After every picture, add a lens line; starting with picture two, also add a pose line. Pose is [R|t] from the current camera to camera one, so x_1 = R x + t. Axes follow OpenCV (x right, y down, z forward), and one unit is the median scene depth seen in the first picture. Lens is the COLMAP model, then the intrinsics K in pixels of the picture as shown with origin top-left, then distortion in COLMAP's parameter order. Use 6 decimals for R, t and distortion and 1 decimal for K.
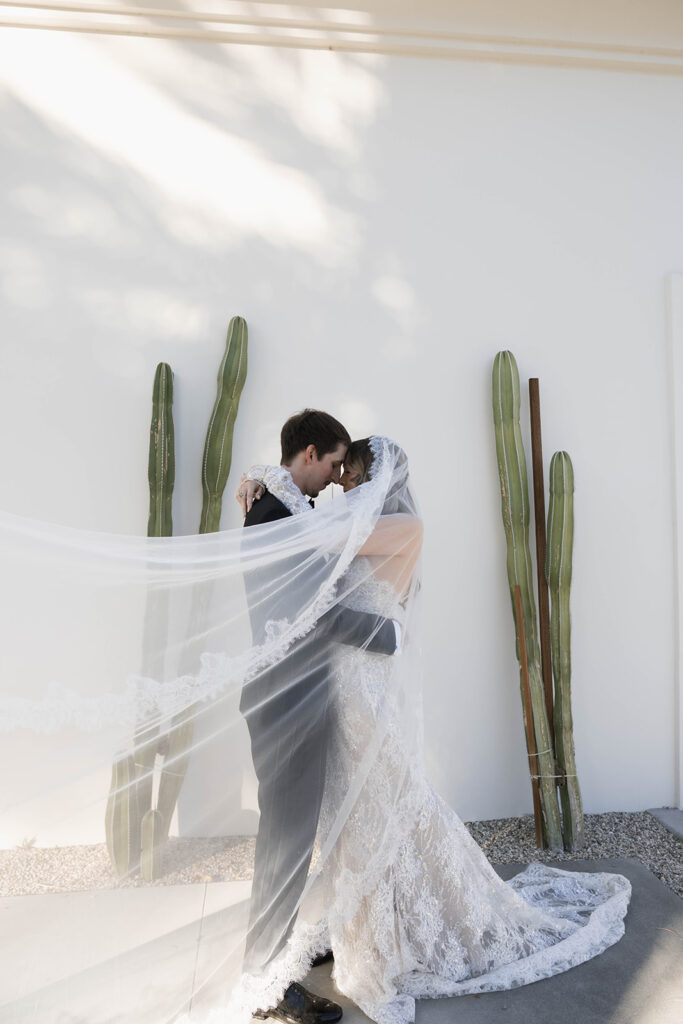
lens RADIAL K [[702.3, 0, 342.9], [0, 702.3, 516.5], [0, 0, 1]] dist [0.002017, -0.006094]
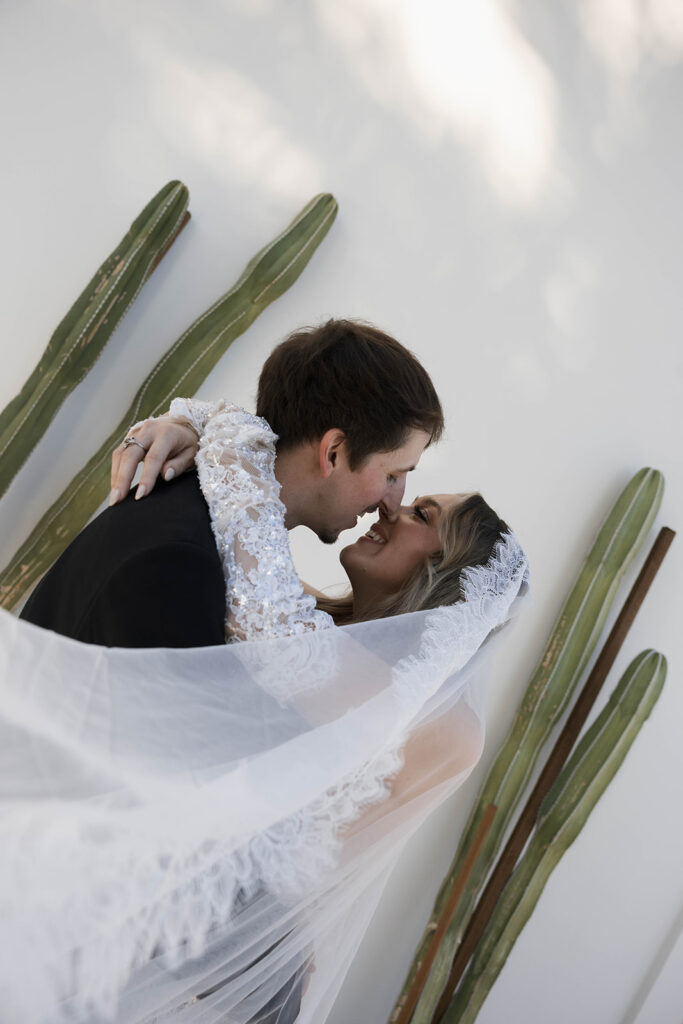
lens RADIAL K [[702.3, 0, 341.8], [0, 702.3, 515.5], [0, 0, 1]] dist [0.002017, -0.006094]
pose [[0.855272, 0.513364, 0.070486, -0.042163], [-0.511056, 0.858151, -0.048970, -0.022312], [-0.085626, 0.005860, 0.996310, 0.401190]]
